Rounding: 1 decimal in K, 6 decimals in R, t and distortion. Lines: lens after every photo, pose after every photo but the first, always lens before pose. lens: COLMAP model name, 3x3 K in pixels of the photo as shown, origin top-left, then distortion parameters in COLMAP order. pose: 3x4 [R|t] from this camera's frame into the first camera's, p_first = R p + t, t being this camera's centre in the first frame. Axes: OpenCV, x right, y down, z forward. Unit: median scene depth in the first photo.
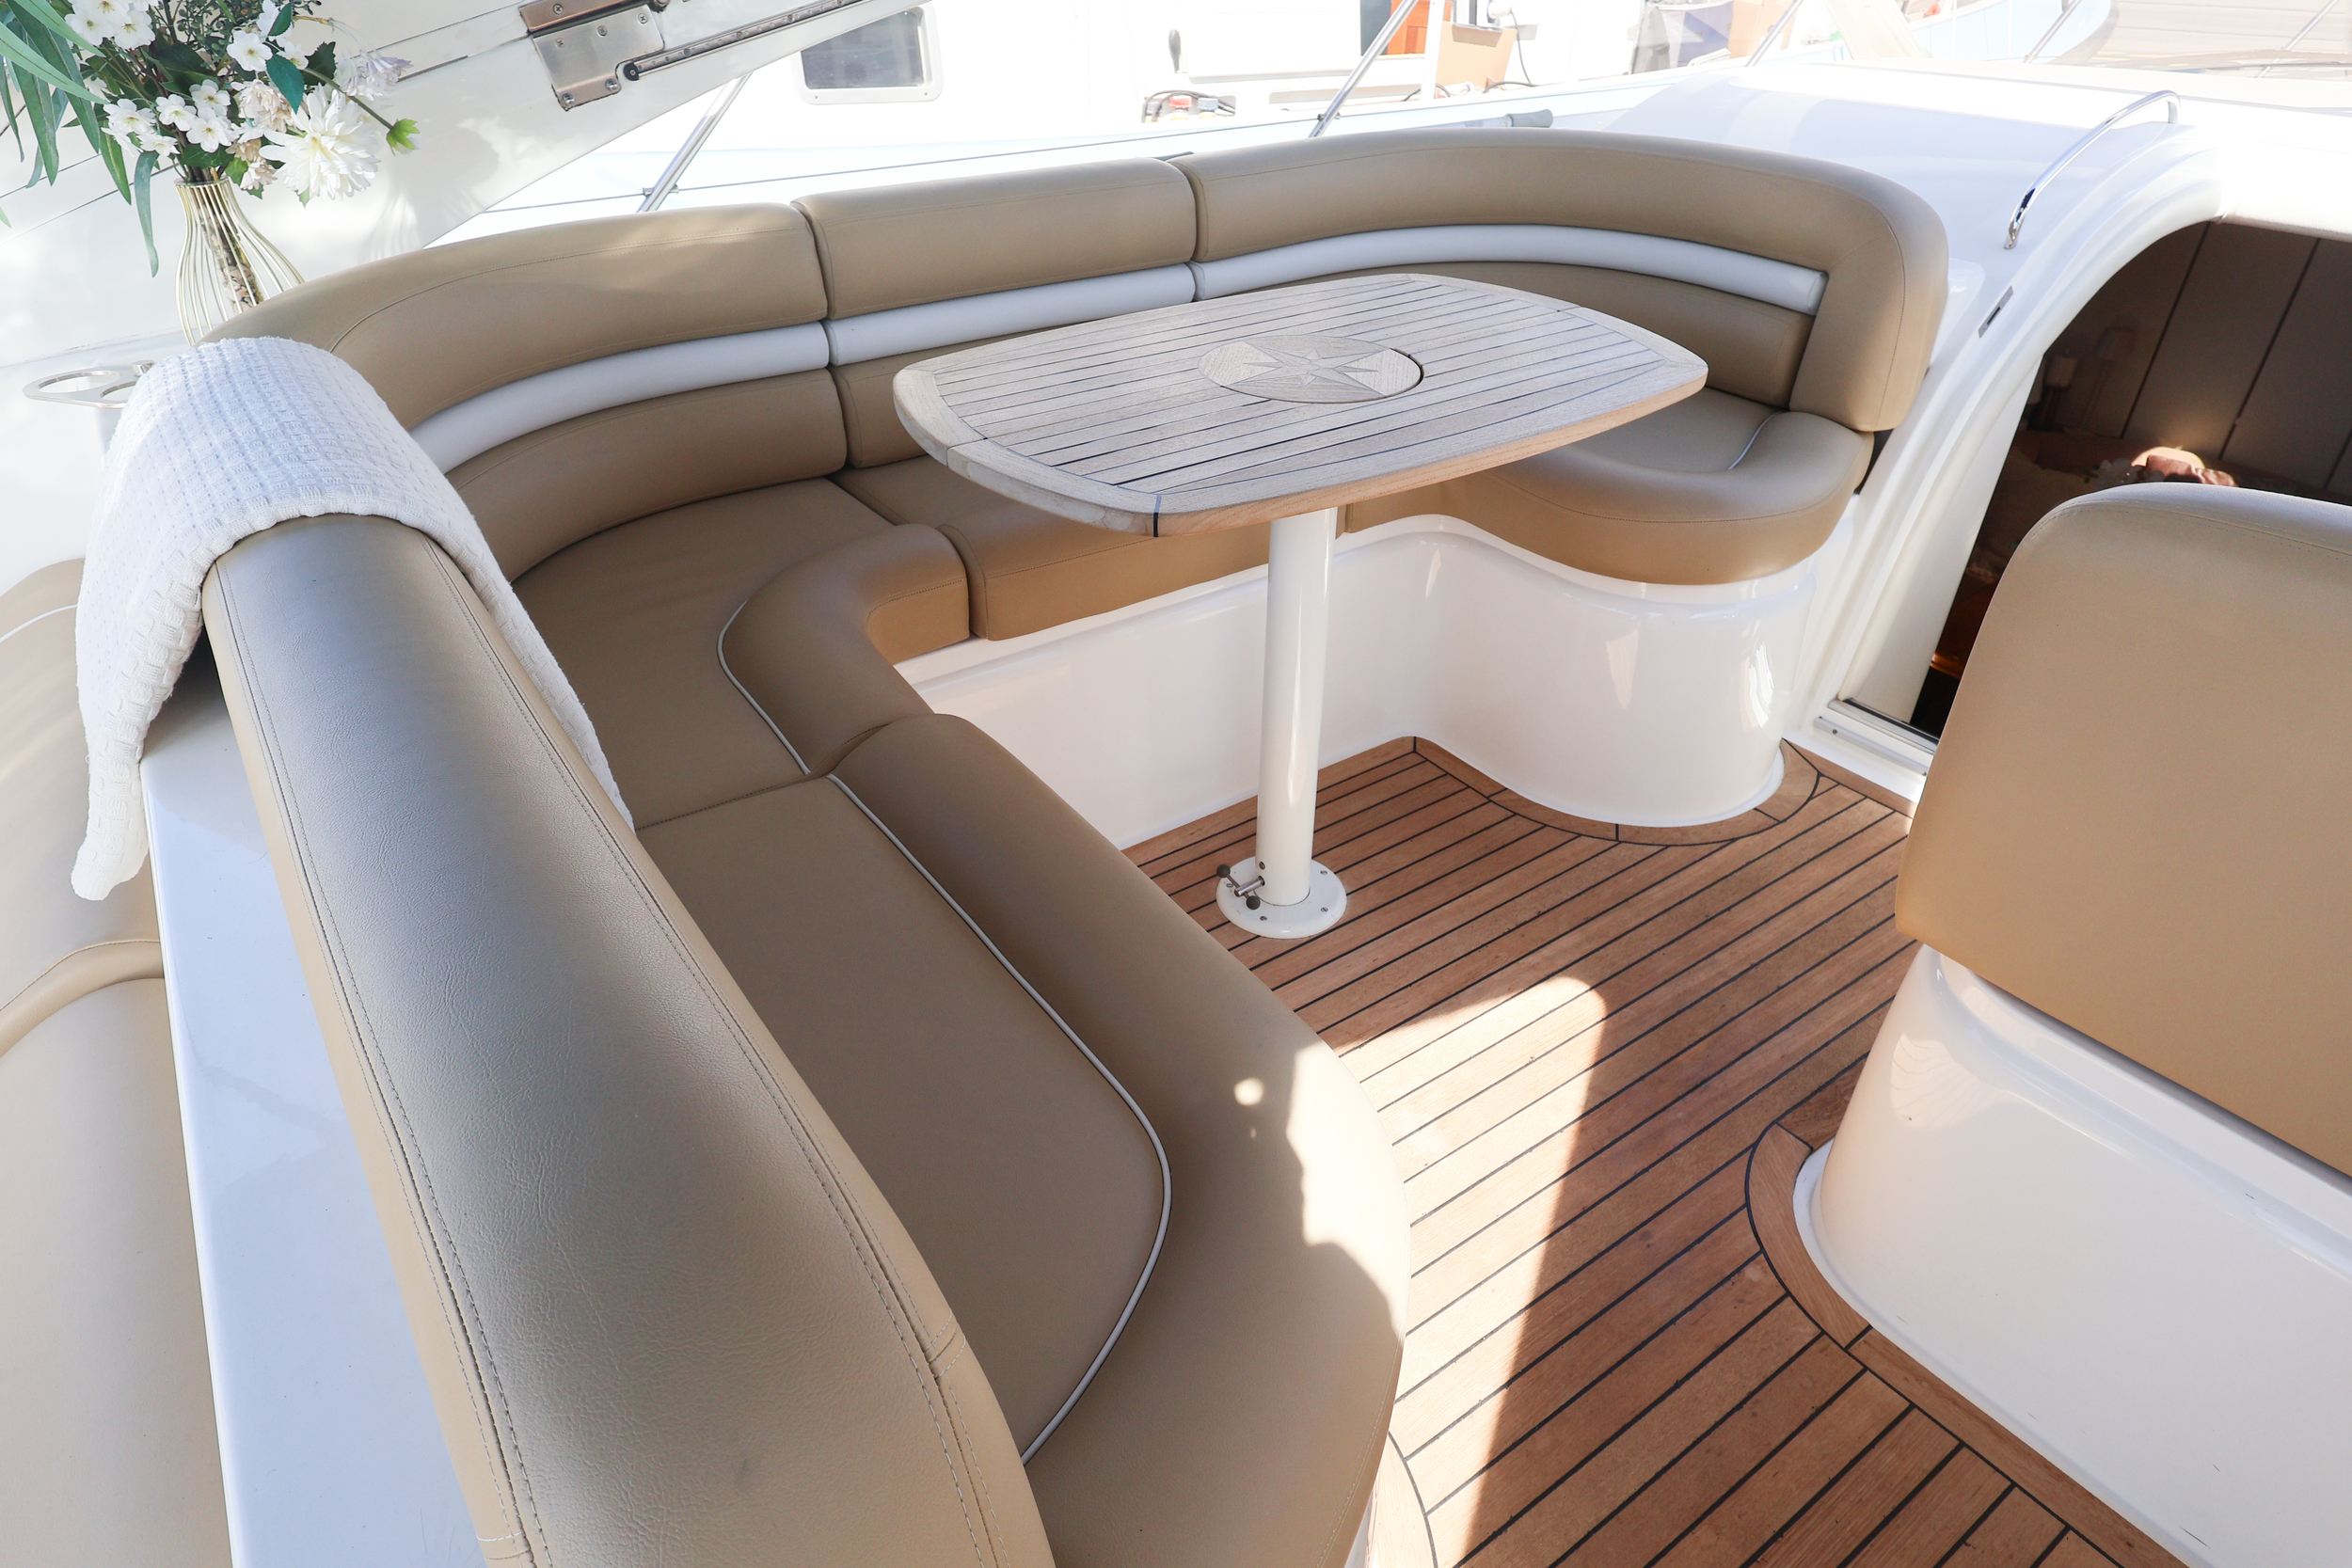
lens RADIAL K [[1348.9, 0, 1178.5], [0, 1348.9, 777.6], [0, 0, 1]] dist [0.003661, 0.000962]
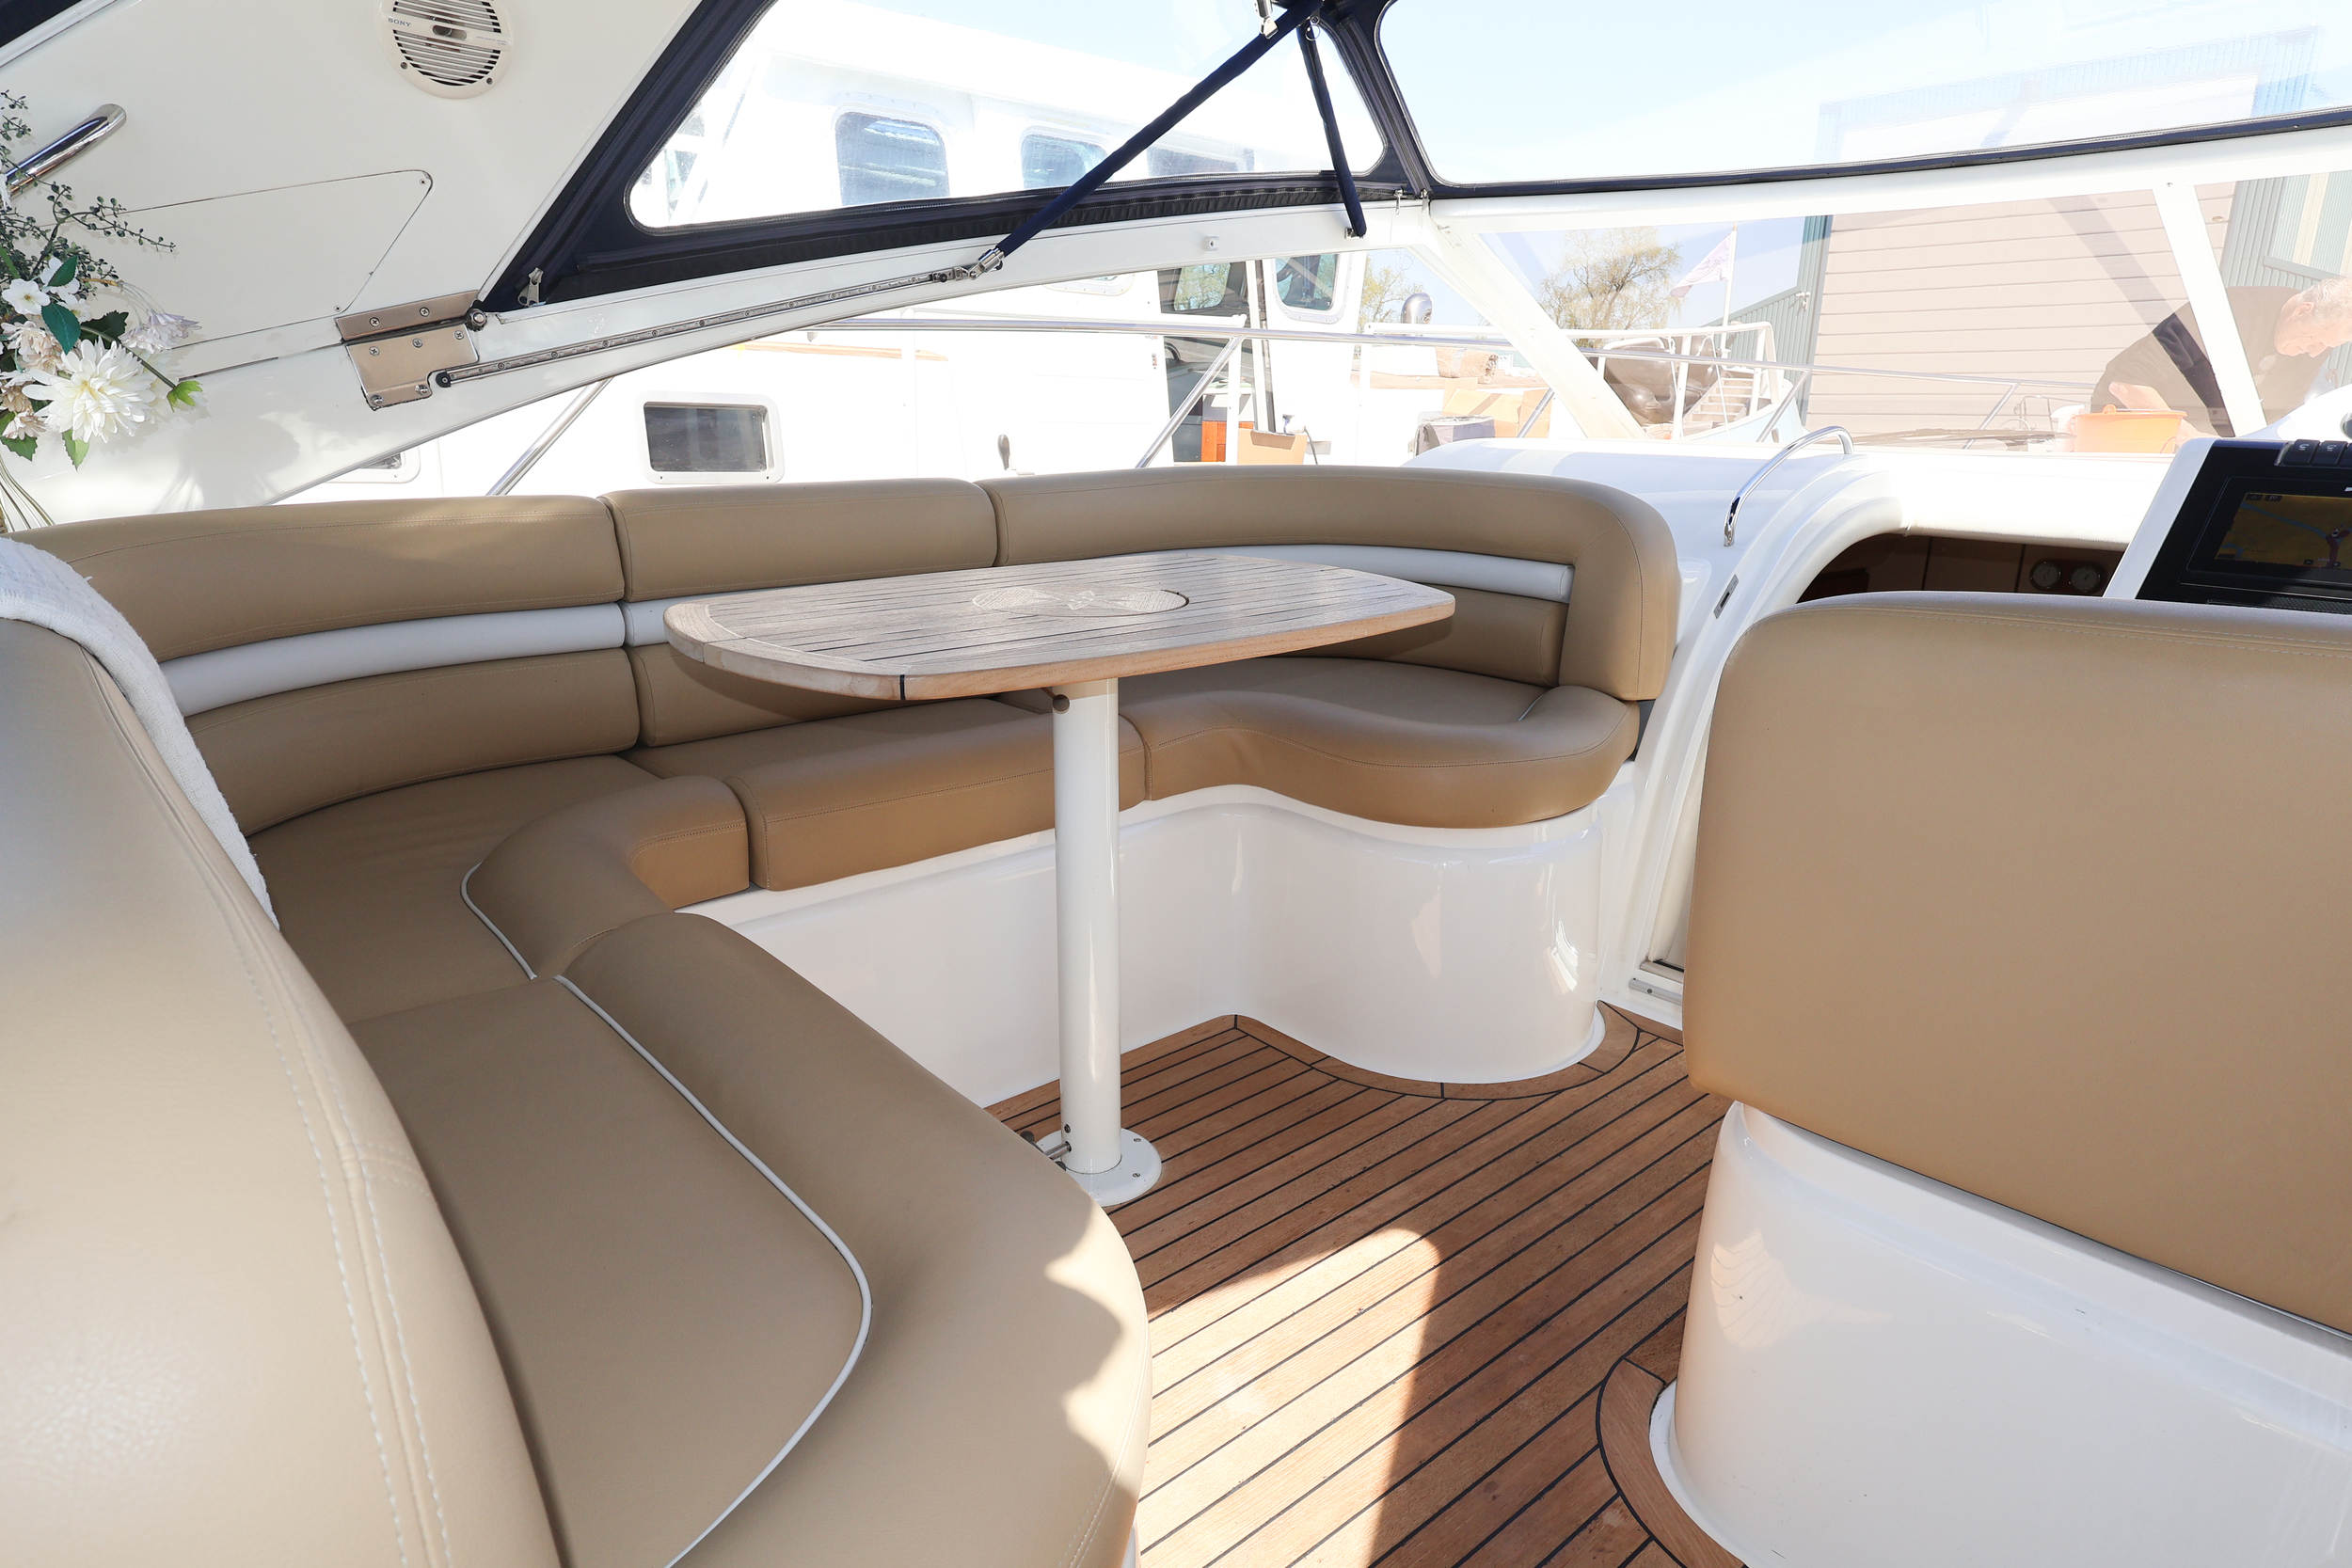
lens RADIAL K [[1348.9, 0, 1180.7], [0, 1348.9, 799.8], [0, 0, 1]] dist [0.003661, 0.000962]
pose [[0.995192, -0.026580, 0.094269, 0.059989], [0.052972, 0.955627, -0.289776, 0.126518], [-0.082384, 0.293376, 0.952441, 0.038777]]
